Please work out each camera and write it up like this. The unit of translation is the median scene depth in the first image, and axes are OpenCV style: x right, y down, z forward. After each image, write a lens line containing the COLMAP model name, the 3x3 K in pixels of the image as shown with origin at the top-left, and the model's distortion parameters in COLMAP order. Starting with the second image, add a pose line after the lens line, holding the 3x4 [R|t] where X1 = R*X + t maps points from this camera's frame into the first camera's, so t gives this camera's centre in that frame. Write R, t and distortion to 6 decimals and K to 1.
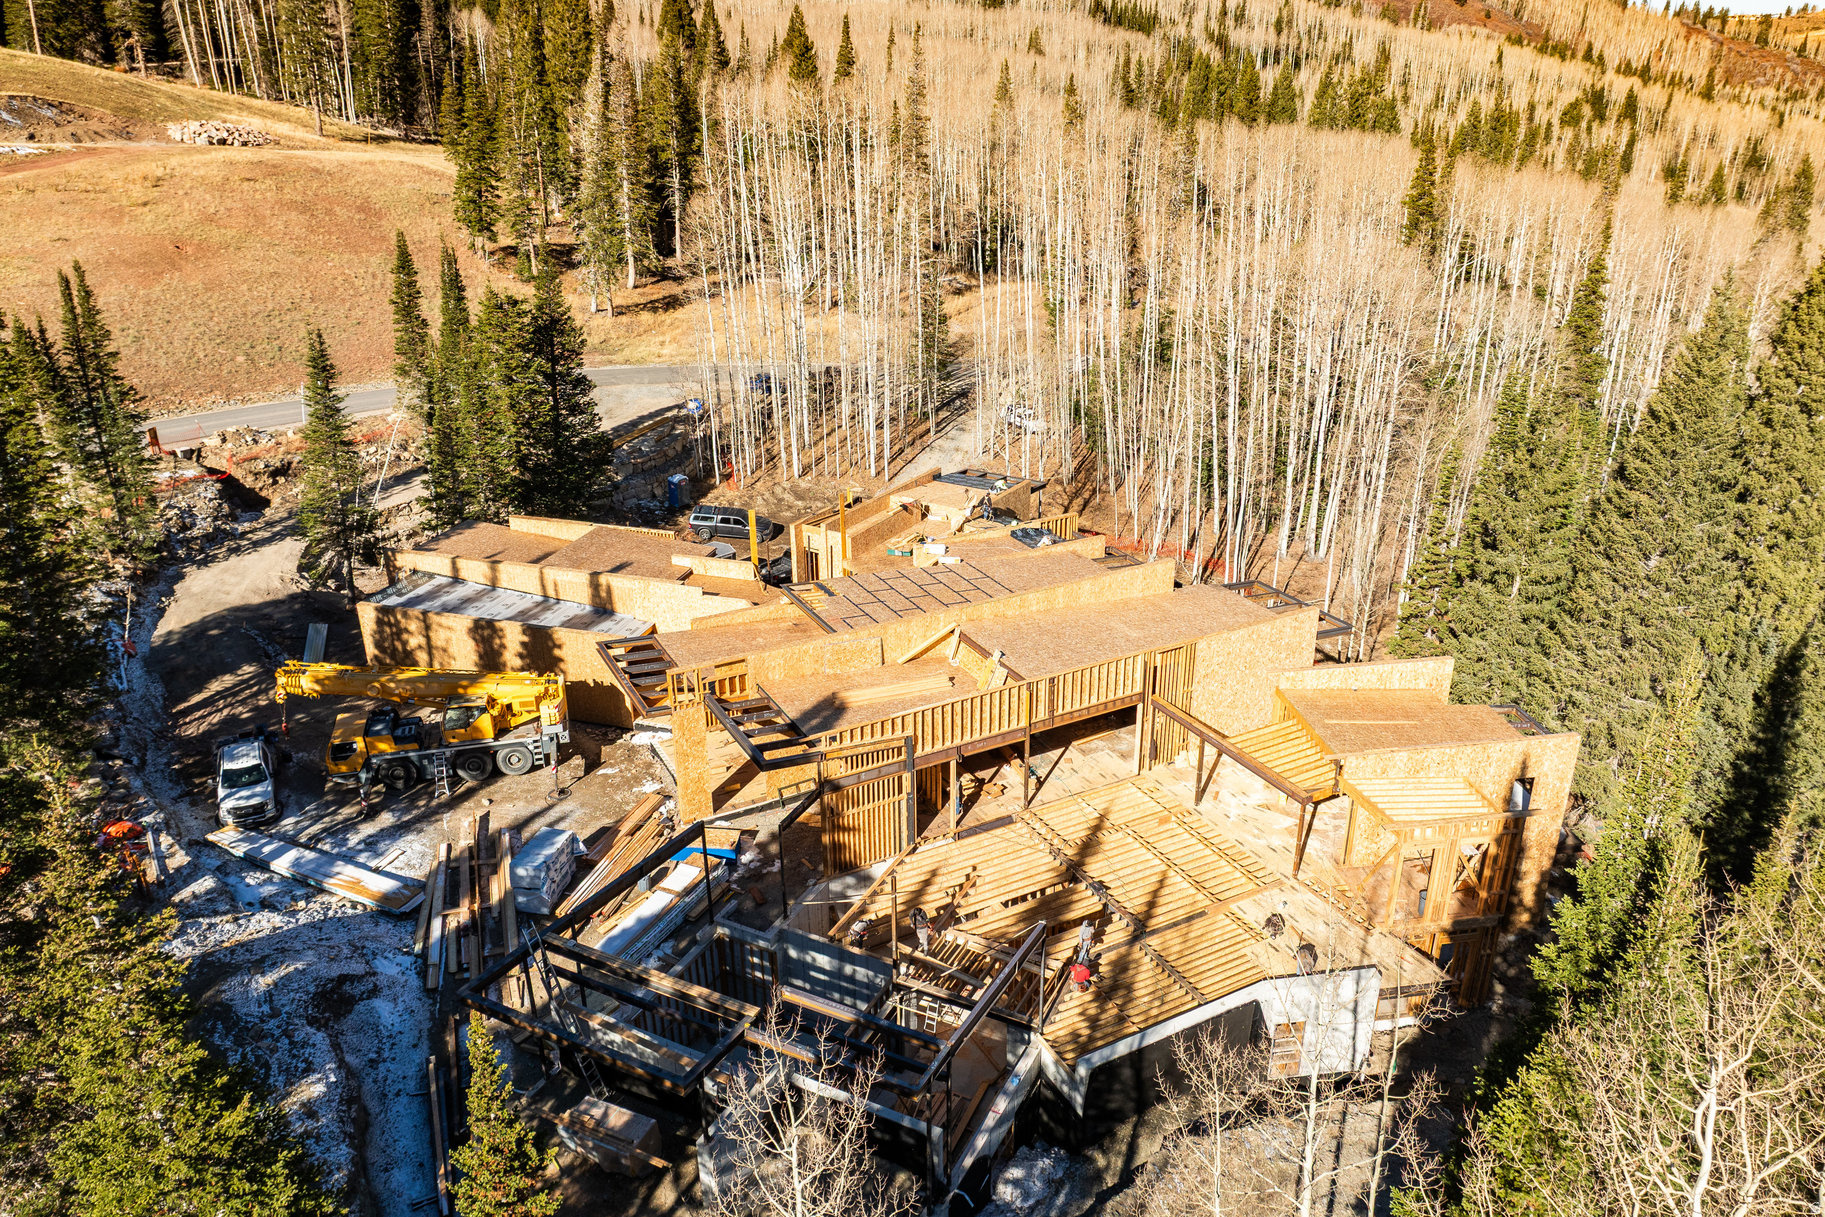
lens RADIAL K [[1264.9, 0, 912.5], [0, 1264.9, 608.5], [0, 0, 1]] dist [-0.026069, -0.006853]
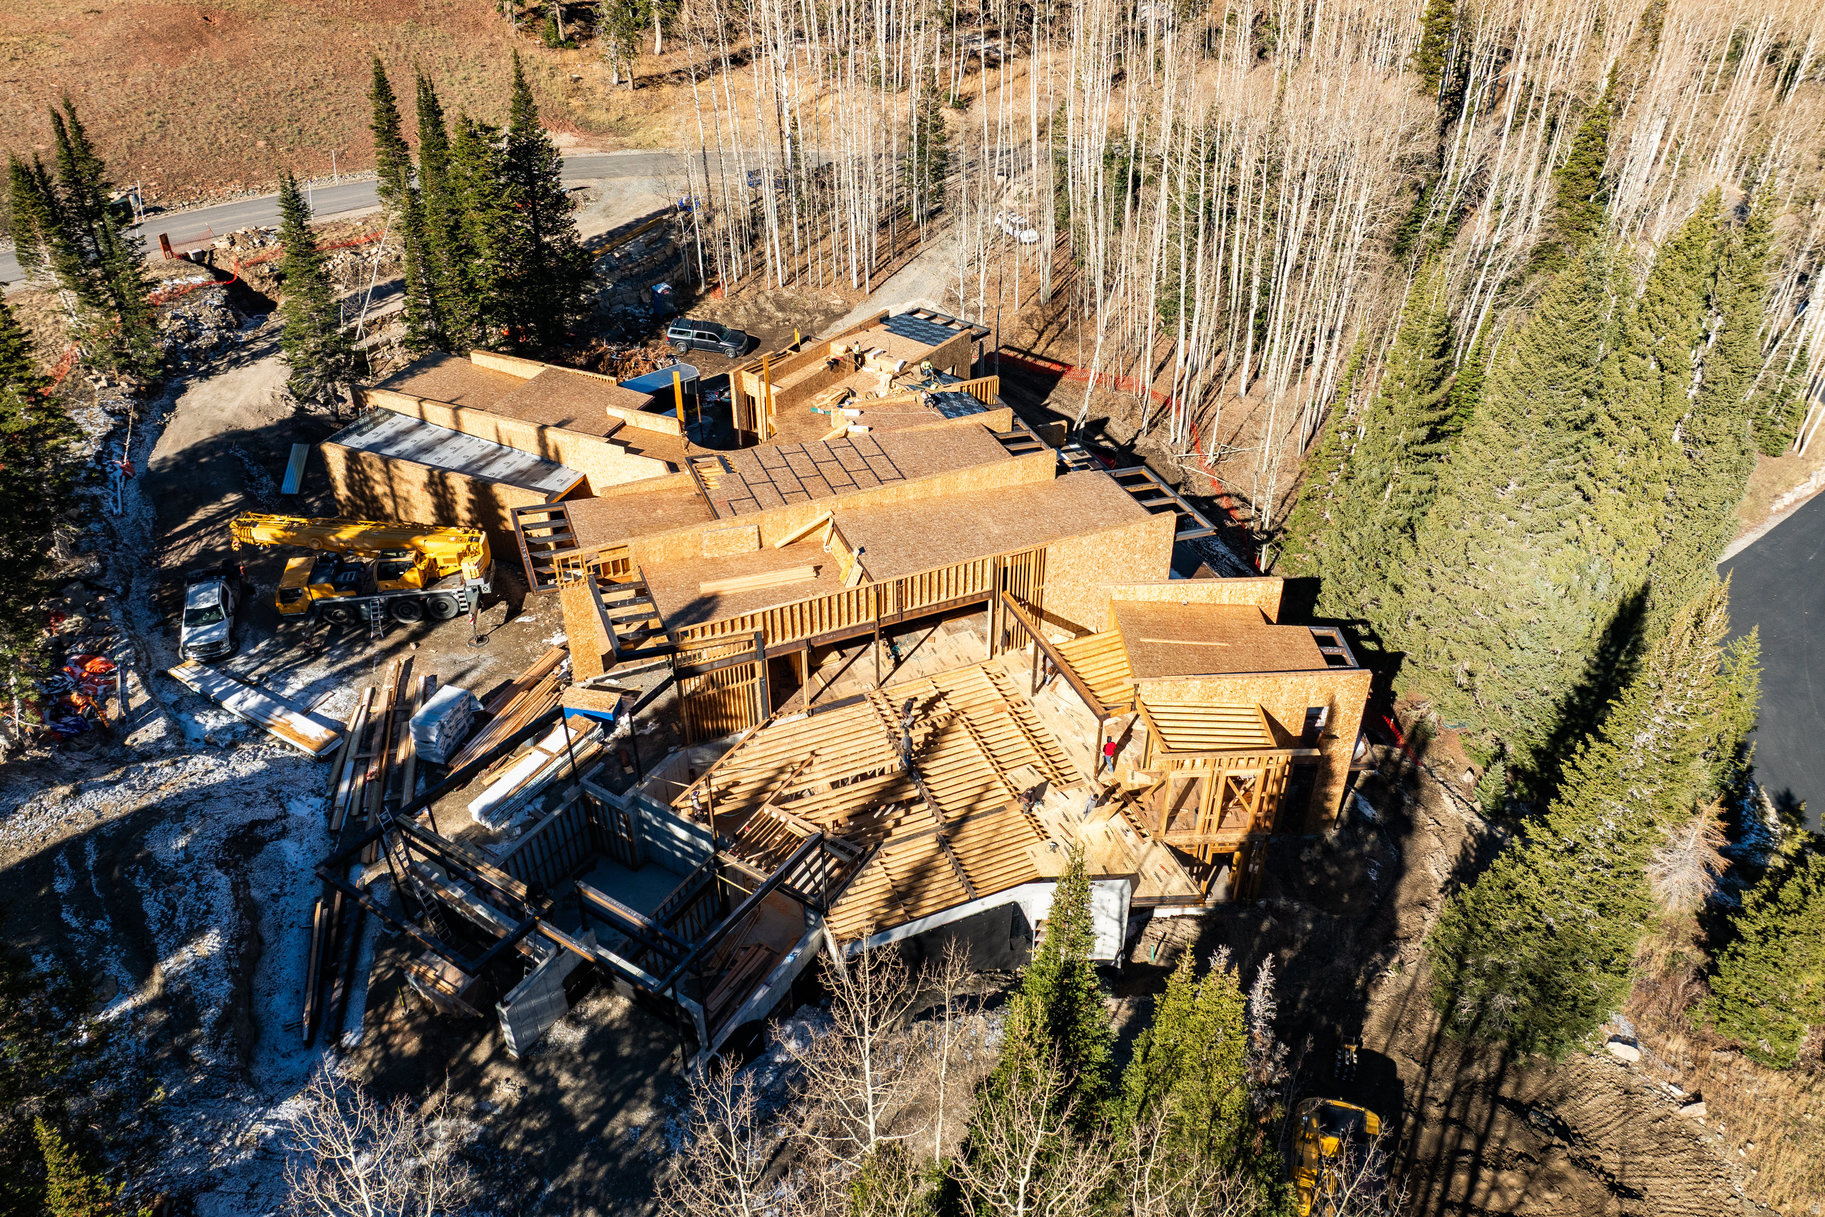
lens RADIAL K [[1257.7, 0, 904.0], [0, 1257.7, 532.7], [0, 0, 1]] dist [-0.032278, 0.006485]
pose [[0.996023, 0.057847, -0.067766, 0.165780], [-0.045958, 0.985145, 0.165461, -0.148153], [0.076331, -0.161689, 0.983885, -0.057378]]
